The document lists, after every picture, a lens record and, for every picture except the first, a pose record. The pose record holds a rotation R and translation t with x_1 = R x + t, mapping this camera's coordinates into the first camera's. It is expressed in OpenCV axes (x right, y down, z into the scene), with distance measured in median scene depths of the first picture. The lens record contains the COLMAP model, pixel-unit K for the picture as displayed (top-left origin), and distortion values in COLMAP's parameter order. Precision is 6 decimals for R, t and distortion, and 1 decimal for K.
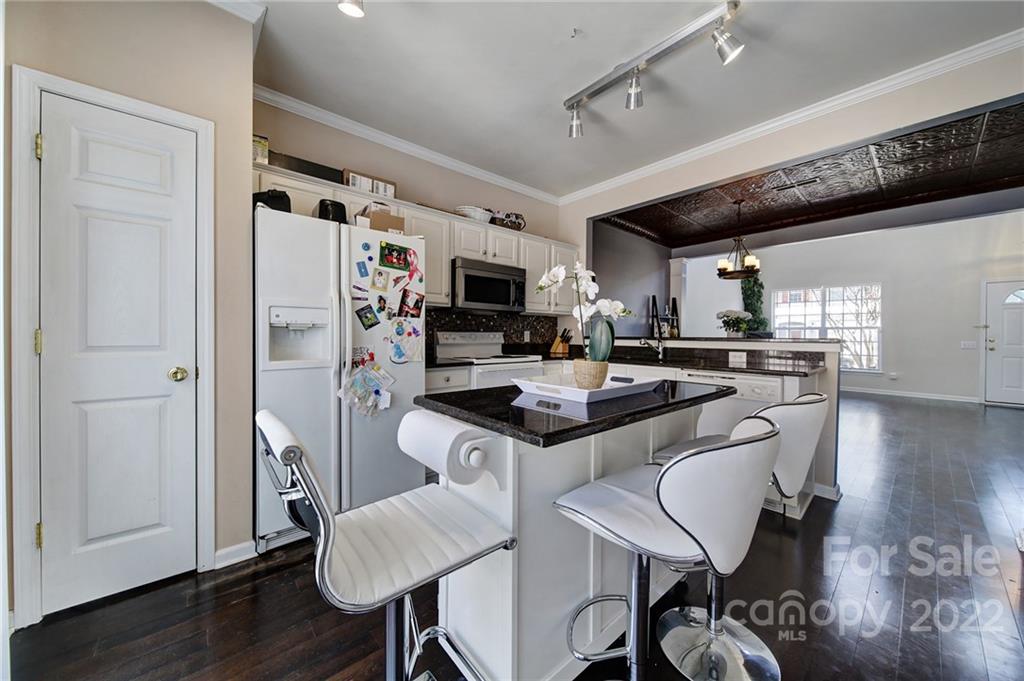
lens RADIAL K [[357.6, 0, 512.2], [0, 357.6, 337.4], [0, 0, 1]] dist [-0.005641, 0.000153]
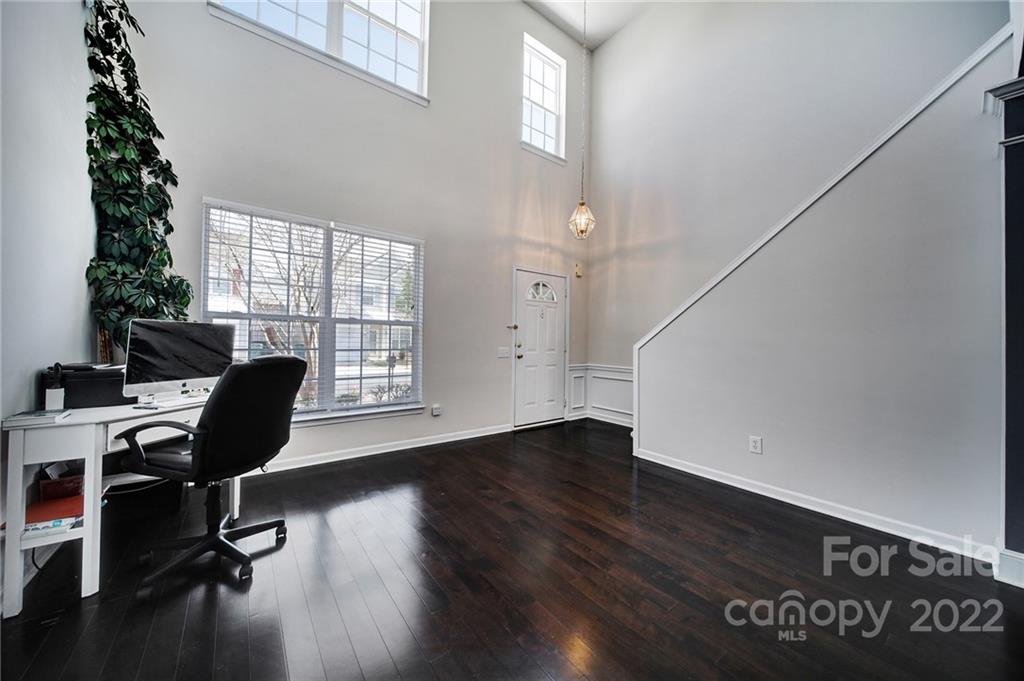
lens RADIAL K [[364.3, 0, 511.8], [0, 364.3, 336.0], [0, 0, 1]] dist [-0.002434, -0.000181]
pose [[0.062325, 0.008205, 0.998022, 1.523612], [-0.007525, 0.999942, -0.007751, -0.014234], [-0.998028, -0.007027, 0.062384, 2.568125]]
